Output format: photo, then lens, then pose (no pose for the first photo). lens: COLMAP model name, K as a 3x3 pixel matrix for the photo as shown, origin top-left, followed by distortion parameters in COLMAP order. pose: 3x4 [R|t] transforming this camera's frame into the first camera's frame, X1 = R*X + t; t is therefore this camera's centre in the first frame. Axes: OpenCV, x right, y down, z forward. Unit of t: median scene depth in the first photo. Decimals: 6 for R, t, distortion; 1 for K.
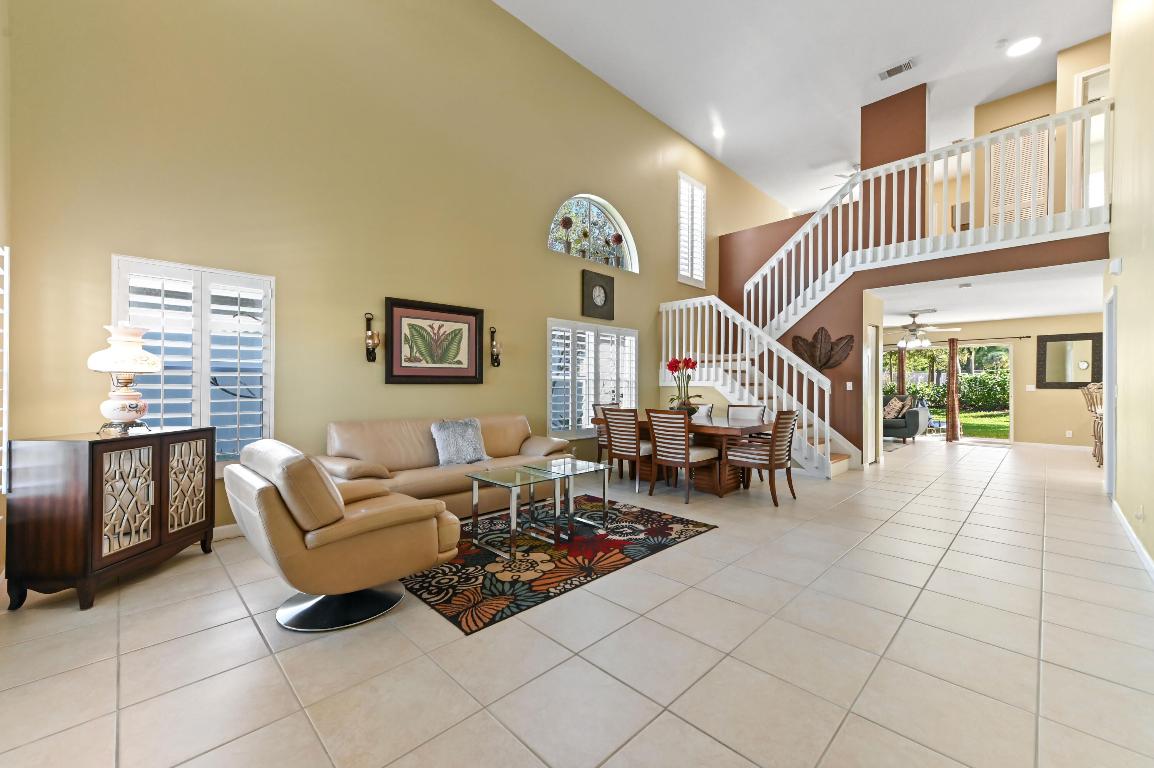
lens RADIAL K [[455.2, 0, 577.0], [0, 455.2, 384.0], [0, 0, 1]] dist [0.012212, -0.000194]
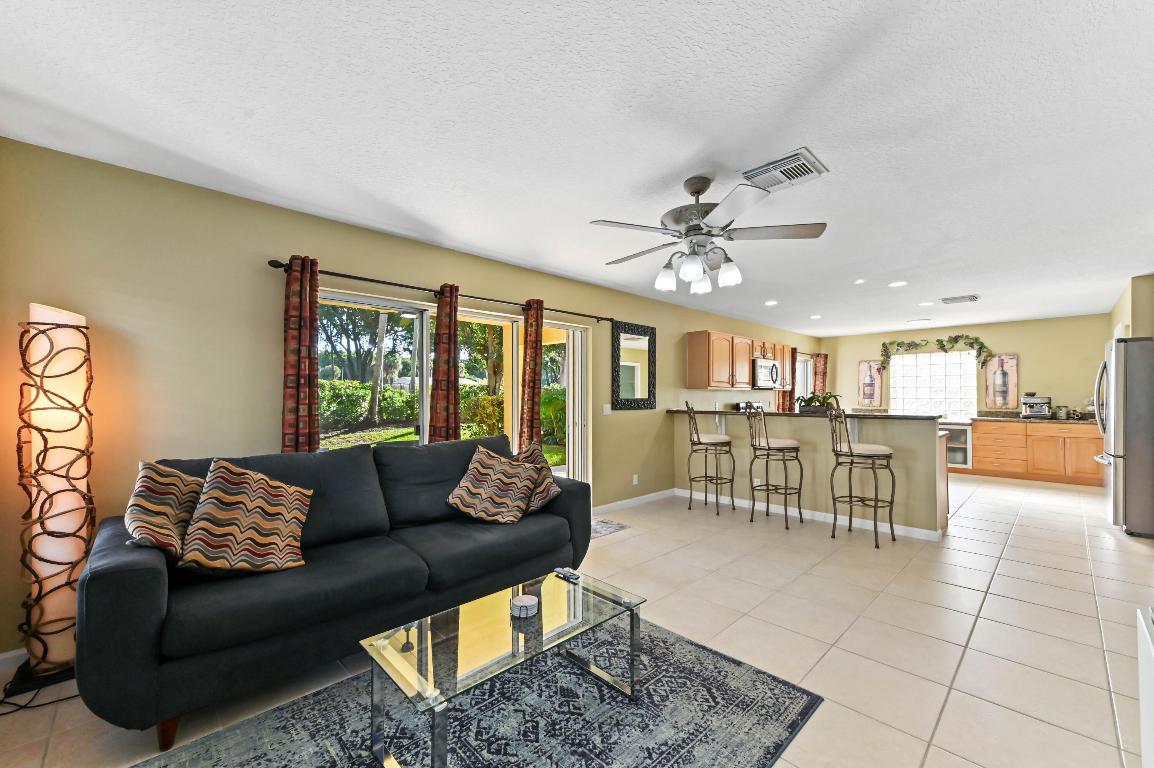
lens RADIAL K [[463.5, 0, 576.4], [0, 463.5, 389.9], [0, 0, 1]] dist [0.015319, 0.000133]
pose [[0.006485, 0.010164, 0.999927, 0.376728], [0.000347, 0.999948, -0.010166, -0.008733], [-0.999979, 0.000413, 0.006481, 0.962823]]
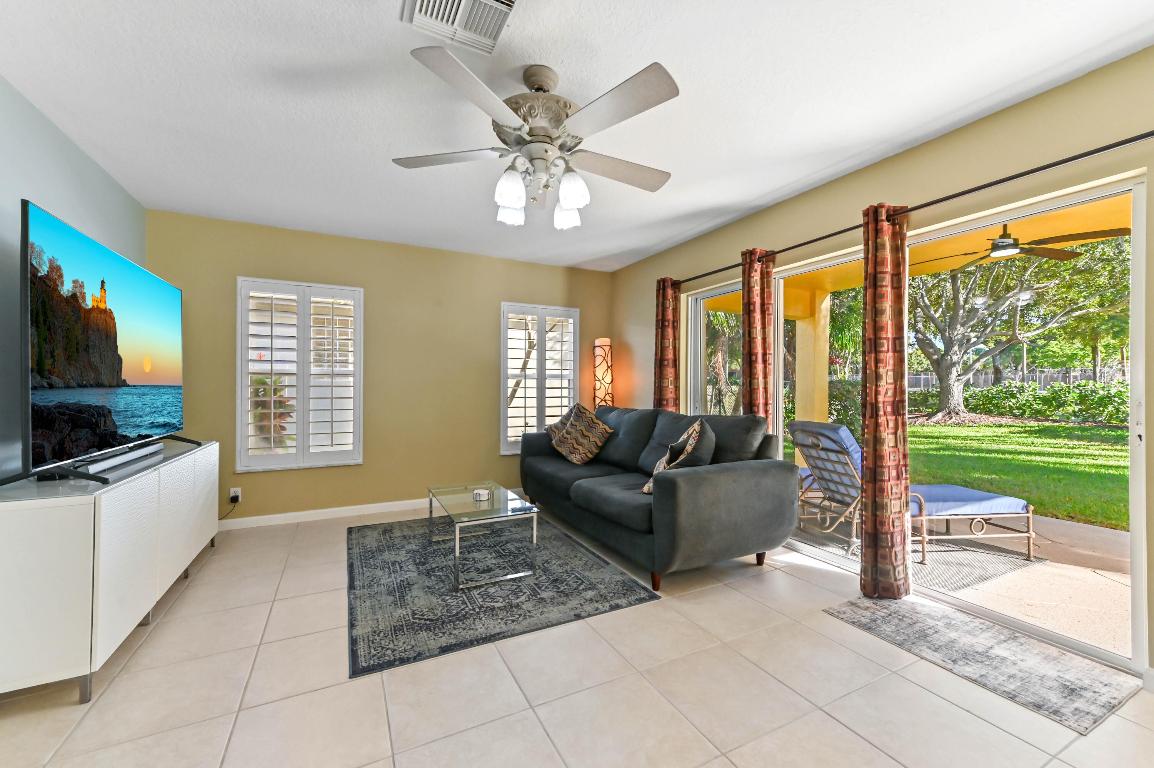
lens RADIAL K [[455.2, 0, 577.0], [0, 455.2, 384.0], [0, 0, 1]] dist [0.012212, -0.000194]
pose [[0.956041, -0.001232, -0.293232, 0.733254], [-0.000215, 0.999988, -0.004900, 0.004458], [0.293234, 0.004748, 0.956029, 0.699006]]
